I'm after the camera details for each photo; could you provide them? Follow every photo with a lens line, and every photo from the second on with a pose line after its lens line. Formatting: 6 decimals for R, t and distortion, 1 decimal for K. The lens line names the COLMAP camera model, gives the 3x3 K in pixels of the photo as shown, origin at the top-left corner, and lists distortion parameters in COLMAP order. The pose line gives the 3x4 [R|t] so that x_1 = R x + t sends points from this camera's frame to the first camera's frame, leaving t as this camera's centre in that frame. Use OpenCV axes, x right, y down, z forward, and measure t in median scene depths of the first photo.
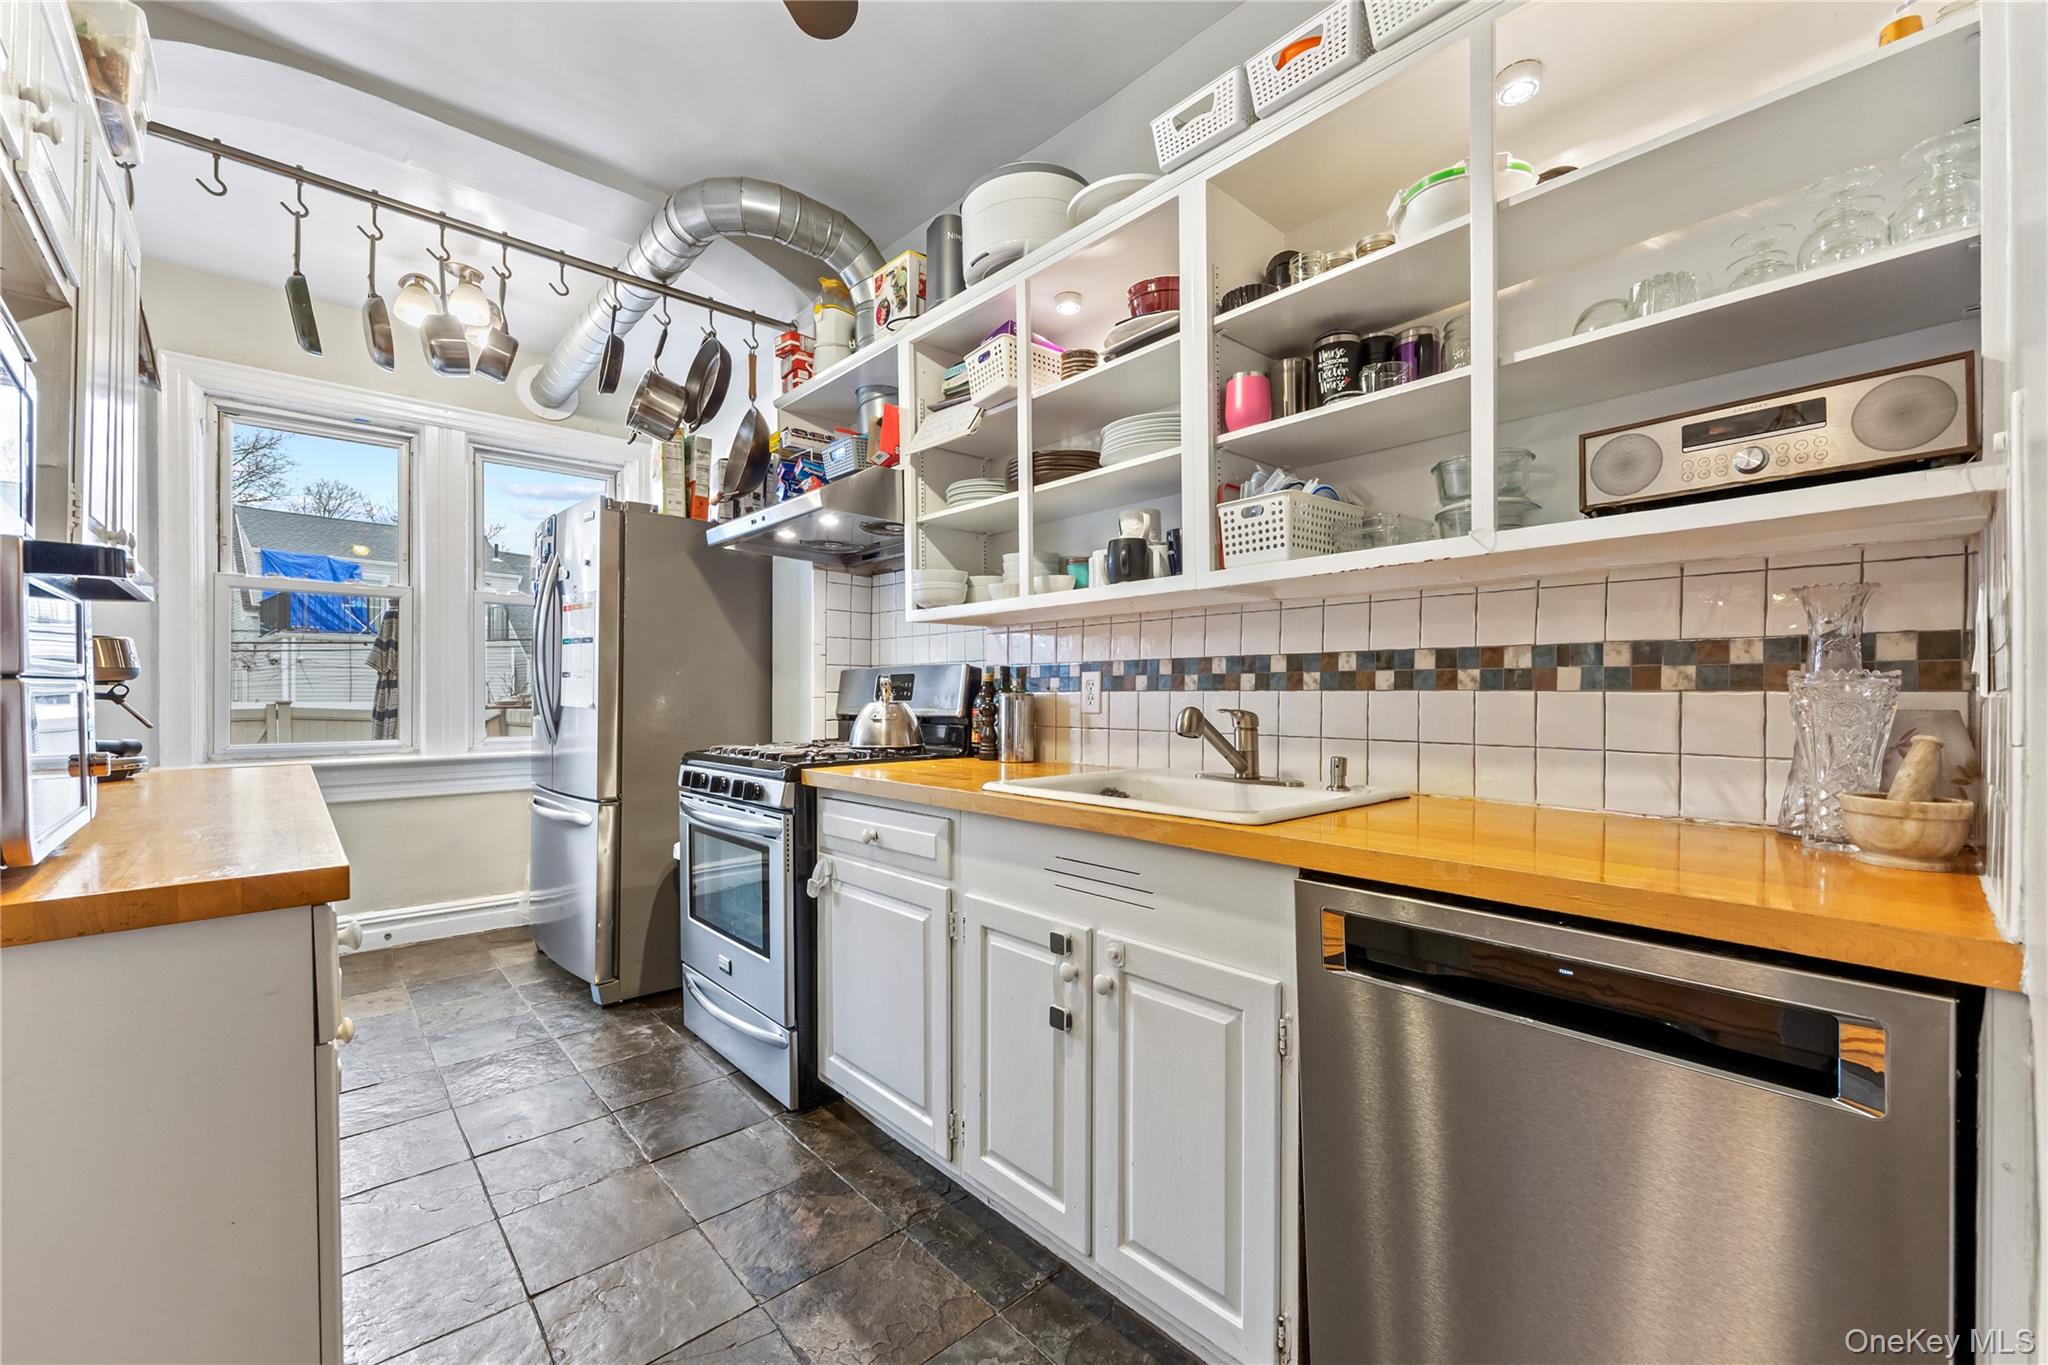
lens RADIAL K [[827.9, 0, 1025.6], [0, 827.9, 692.8], [0, 0, 1]] dist [-0.000707, 0.000282]
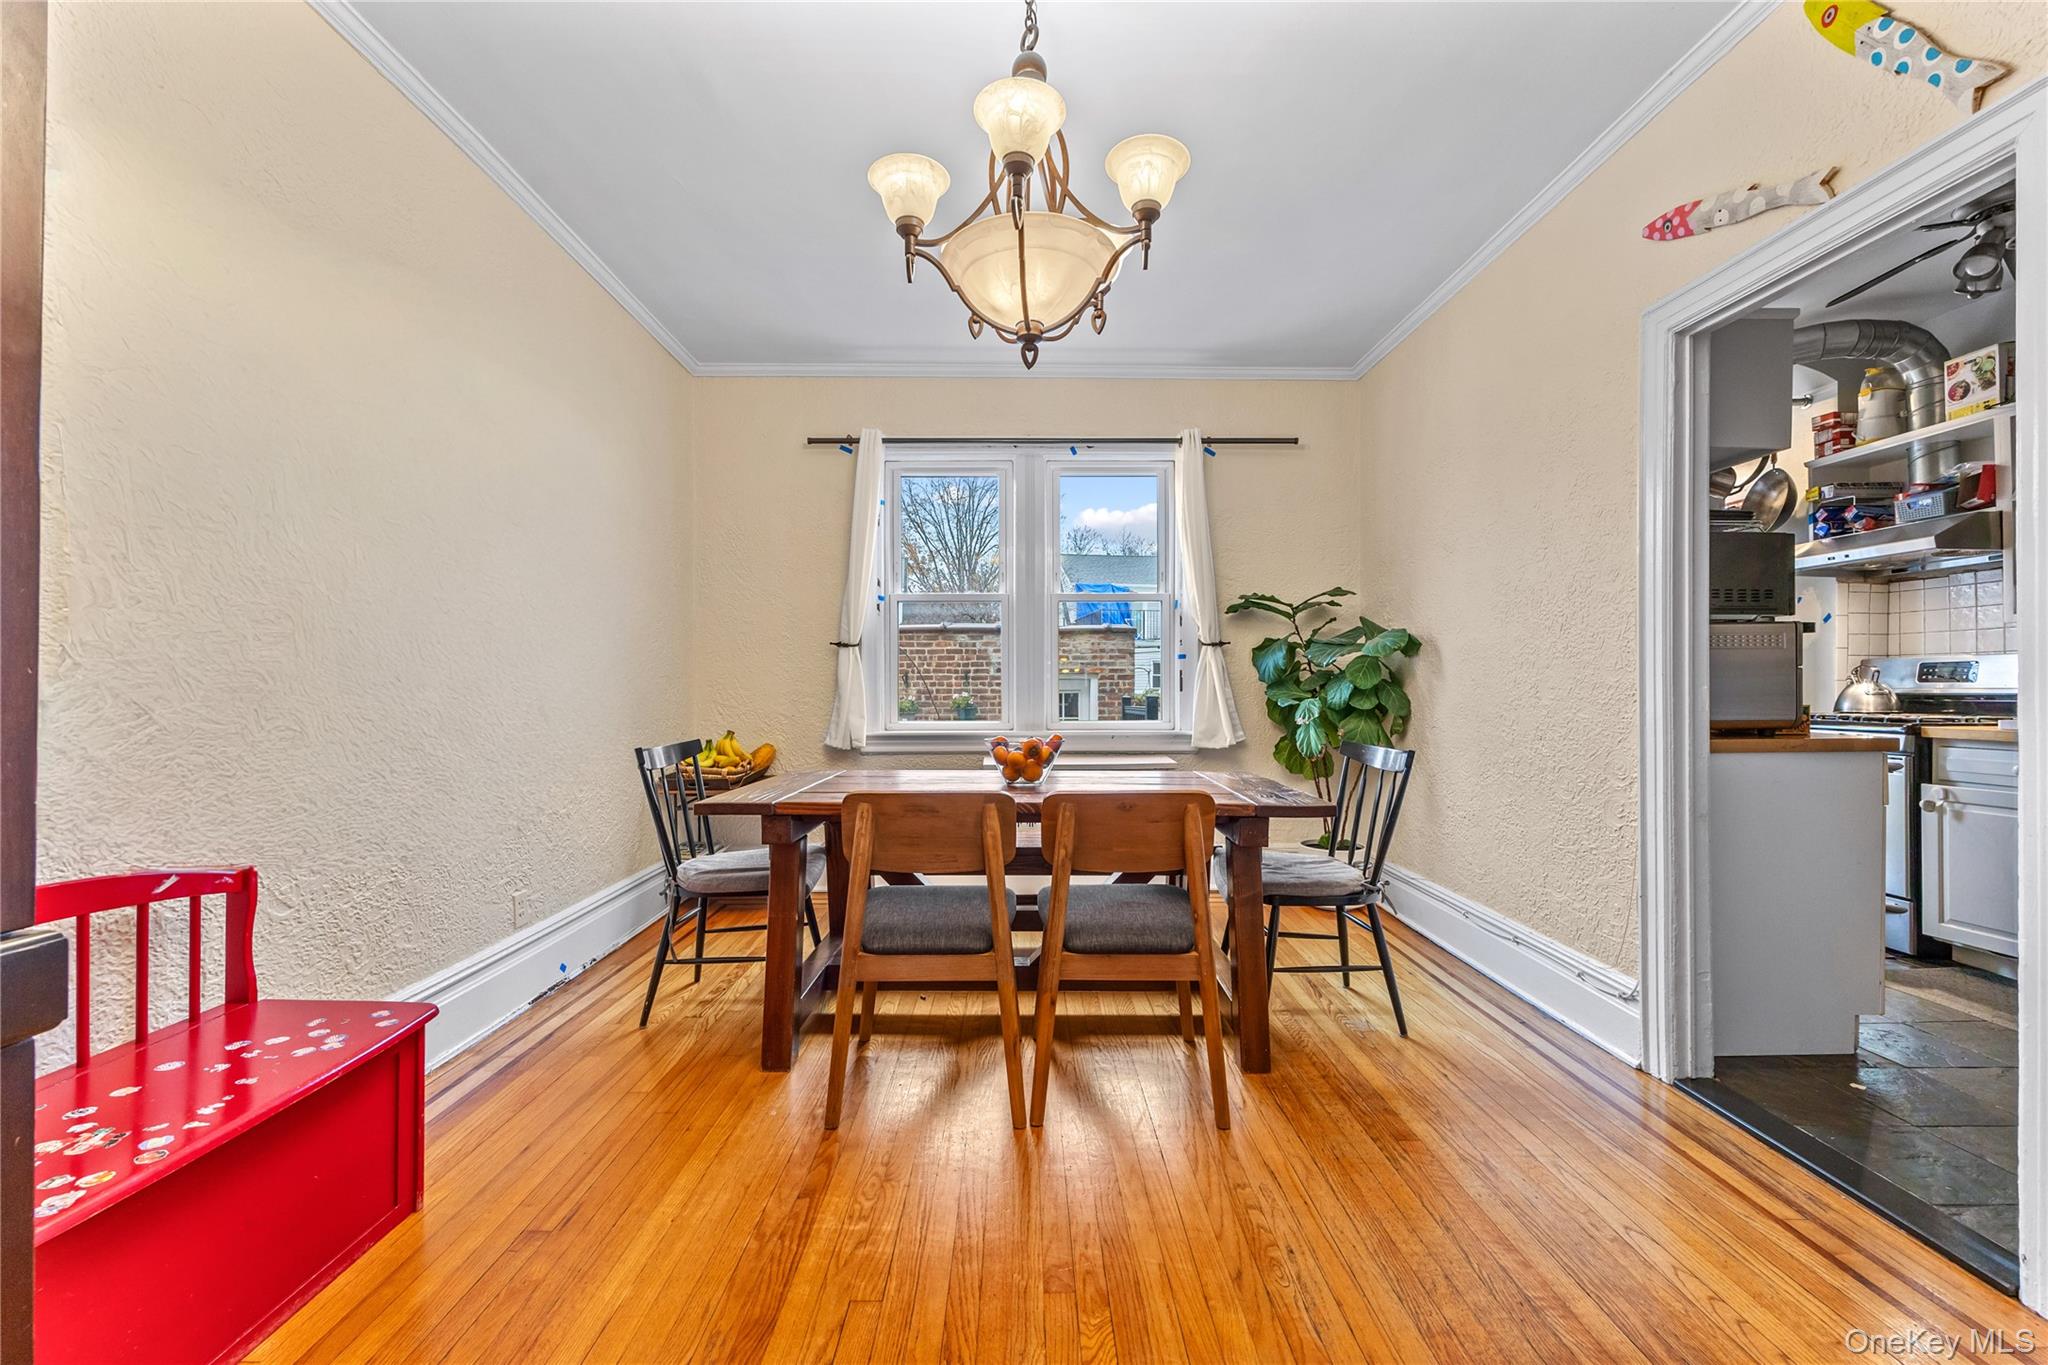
lens RADIAL K [[827.9, 0, 1011.2], [0, 827.9, 677.6], [0, 0, 1]] dist [-0.000707, 0.000282]
pose [[0.747129, -0.009429, -0.664612, -0.475893], [0.002402, 0.999931, -0.011487, 0.017536], [0.664675, 0.006986, 0.747100, -1.118923]]
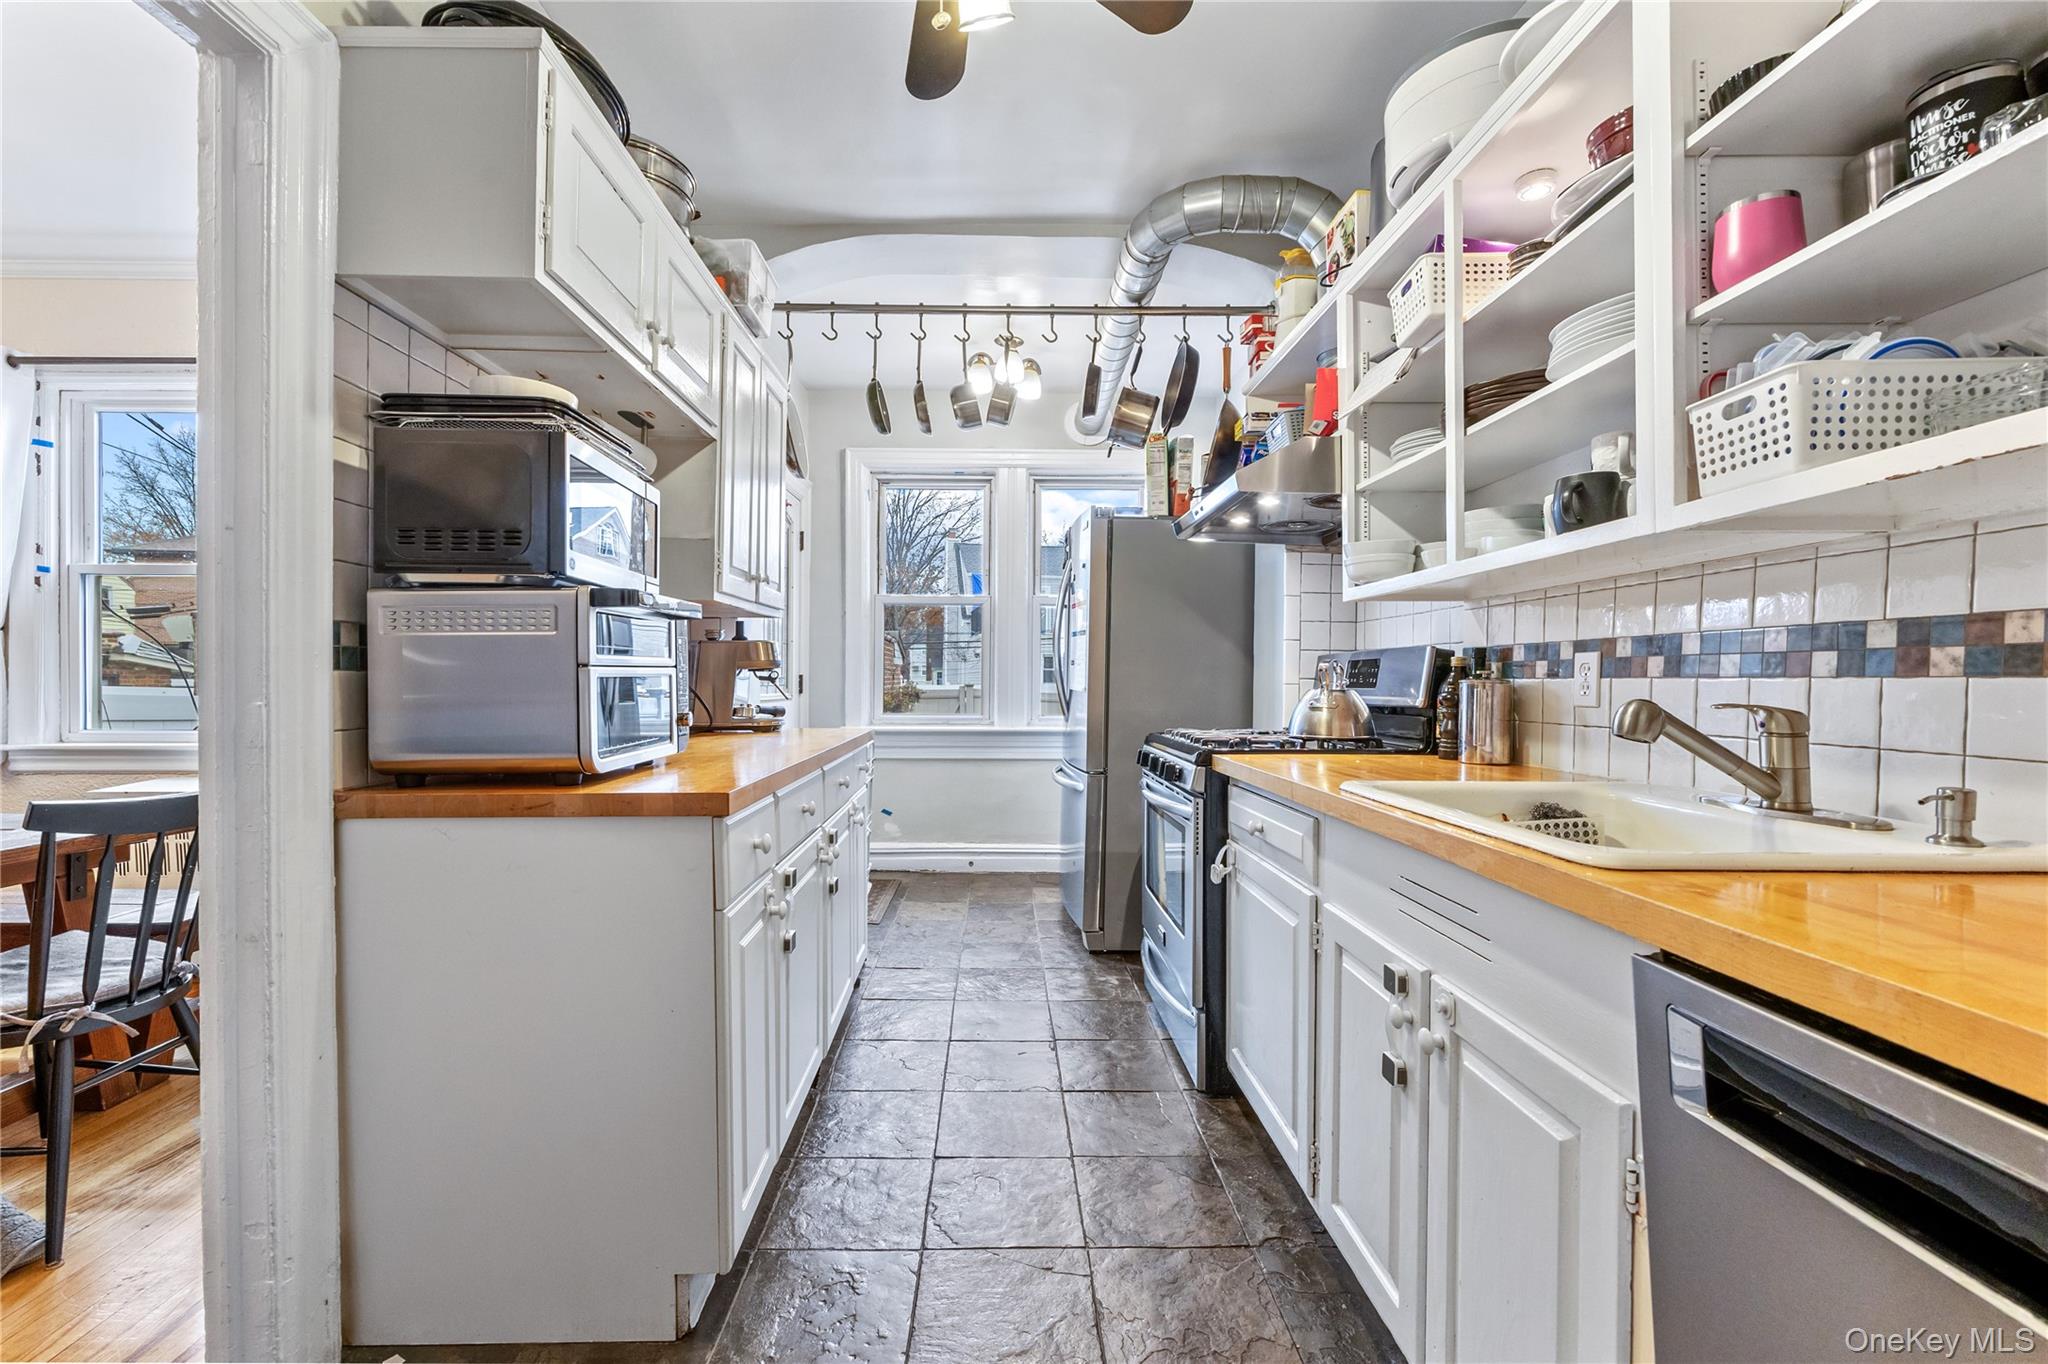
lens RADIAL K [[827.9, 0, 1026.7], [0, 827.9, 681.8], [0, 0, 1]] dist [-0.000707, 0.000282]
pose [[0.755050, 0.005734, -0.655642, 0.206518], [-0.004569, 0.999983, 0.003484, 0.001550], [0.655651, 0.000365, 0.755064, 0.089592]]
